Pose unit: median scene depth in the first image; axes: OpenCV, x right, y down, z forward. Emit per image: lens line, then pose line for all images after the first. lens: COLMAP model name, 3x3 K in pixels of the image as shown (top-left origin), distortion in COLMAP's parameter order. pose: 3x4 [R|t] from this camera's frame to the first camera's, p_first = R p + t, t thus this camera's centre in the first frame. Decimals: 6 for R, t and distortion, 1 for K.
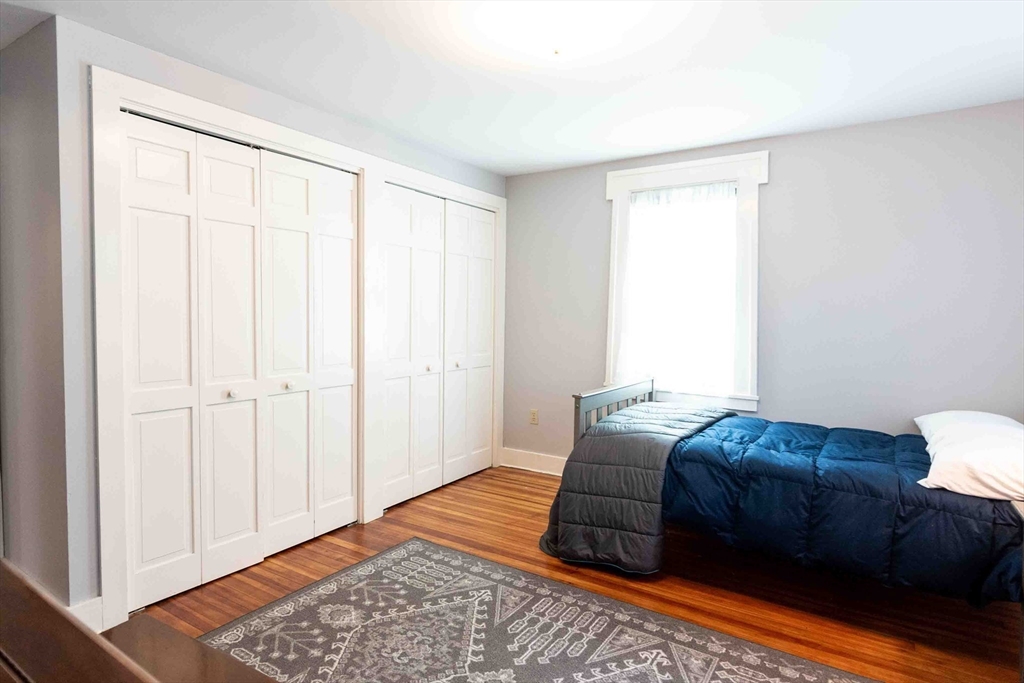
lens RADIAL K [[559.9, 0, 507.5], [0, 559.9, 338.4], [0, 0, 1]] dist [0.014444, -0.000212]
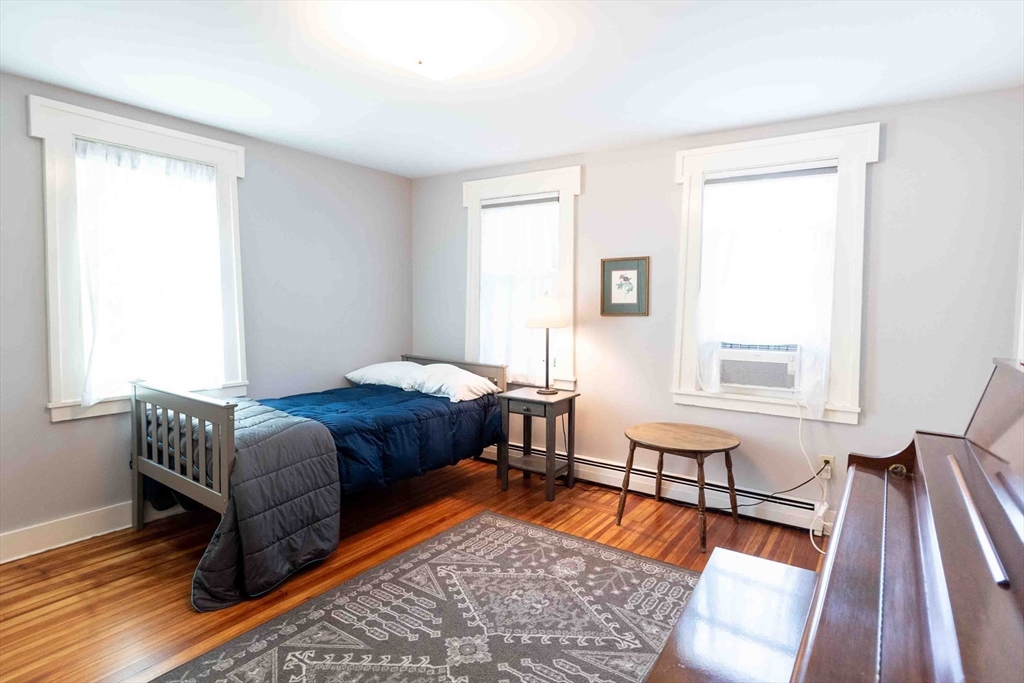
lens RADIAL K [[559.9, 0, 507.5], [0, 559.9, 338.4], [0, 0, 1]] dist [0.014444, -0.000212]
pose [[0.018131, -0.077042, 0.996863, -0.855065], [0.042071, 0.996203, 0.076226, -0.052108], [-0.998950, 0.040557, 0.021303, 0.701595]]
